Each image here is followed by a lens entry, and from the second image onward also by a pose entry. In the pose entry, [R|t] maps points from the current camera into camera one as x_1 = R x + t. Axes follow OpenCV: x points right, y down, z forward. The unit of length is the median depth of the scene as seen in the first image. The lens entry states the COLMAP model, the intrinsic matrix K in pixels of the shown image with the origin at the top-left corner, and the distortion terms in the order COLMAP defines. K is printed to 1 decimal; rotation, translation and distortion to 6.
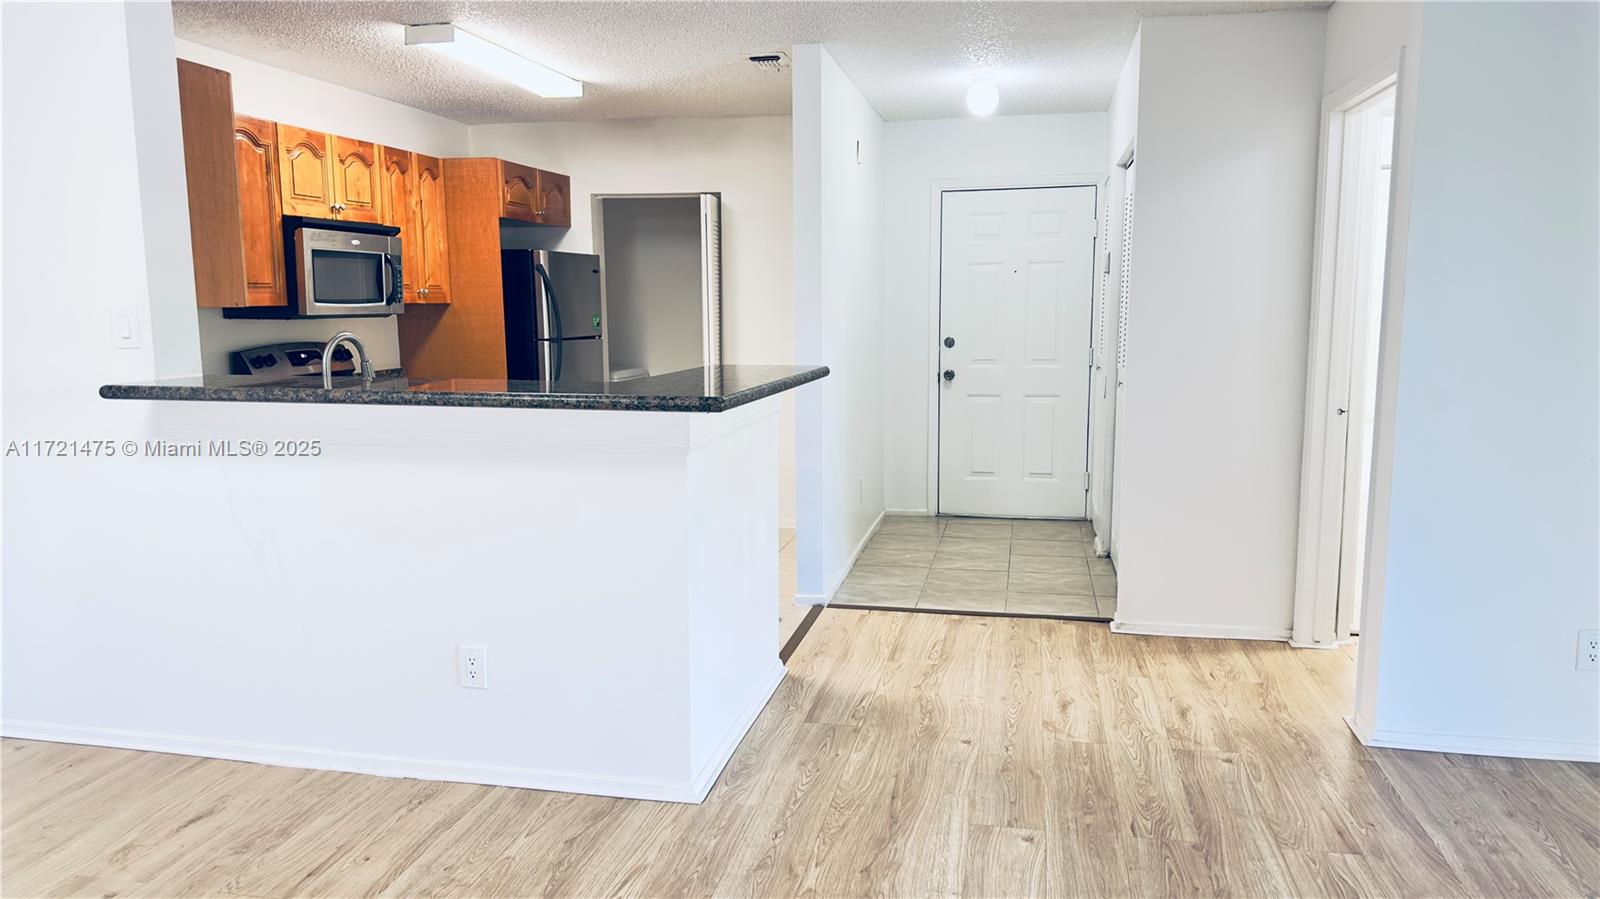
lens RADIAL K [[1126.0, 0, 803.9], [0, 1126.0, 450.1], [0, 0, 1]] dist [0.058457, -0.015783]
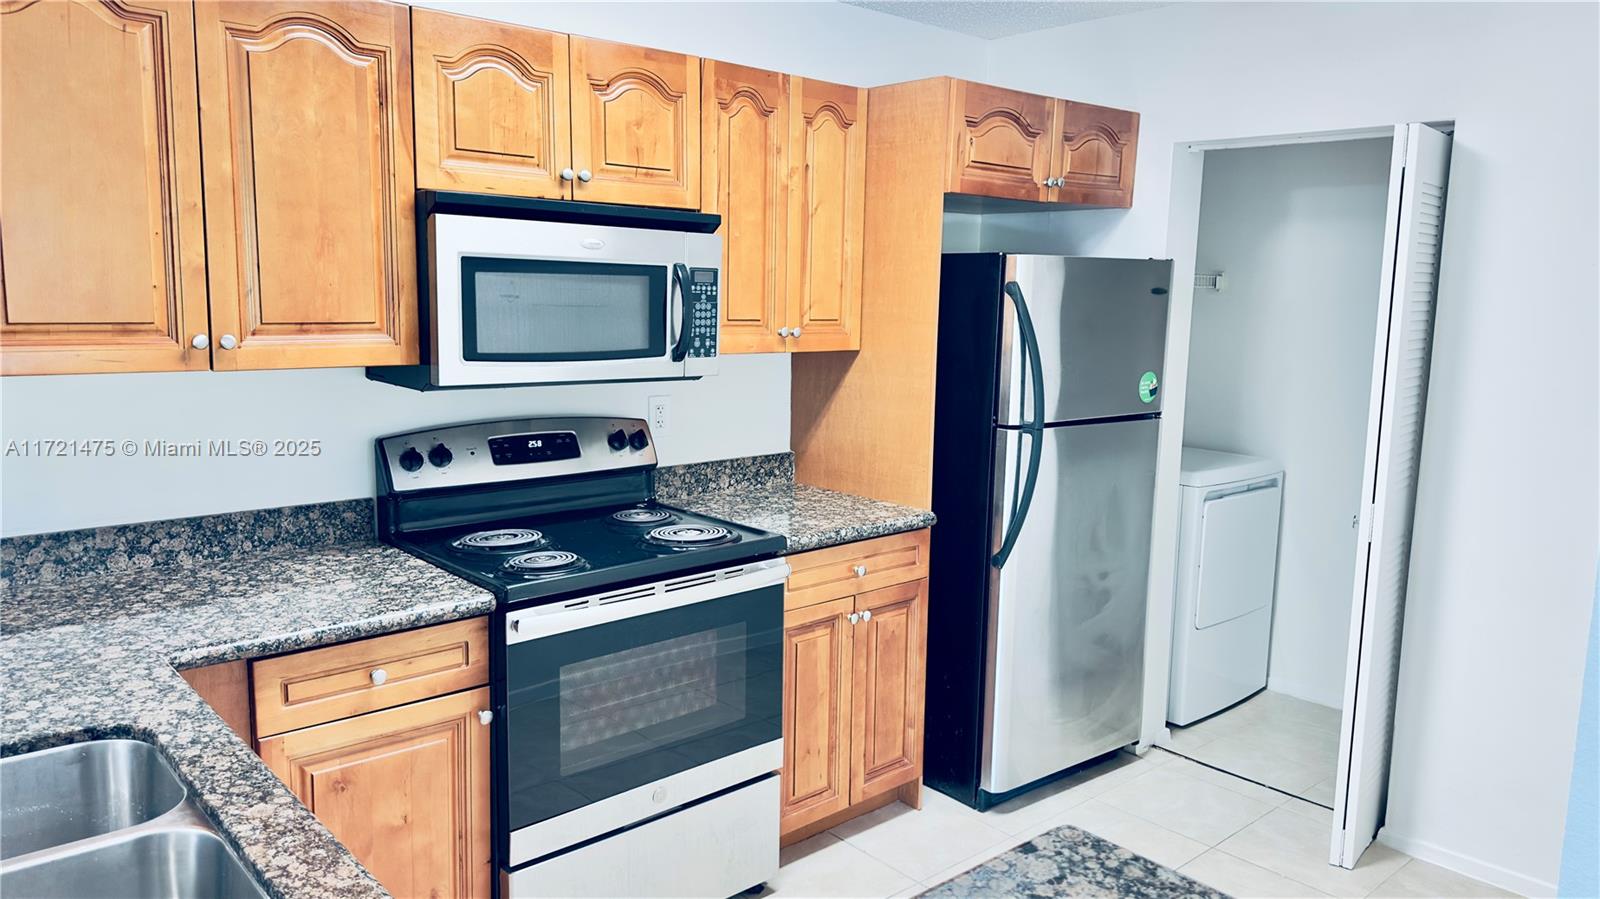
lens RADIAL K [[1126.0, 0, 817.1], [0, 1126.0, 487.1], [0, 0, 1]] dist [0.058457, -0.015783]
pose [[0.808803, 0.118801, -0.575955, 0.002551], [-0.100959, 0.992892, 0.063027, -0.101228], [0.579349, 0.007171, 0.815048, 0.564989]]
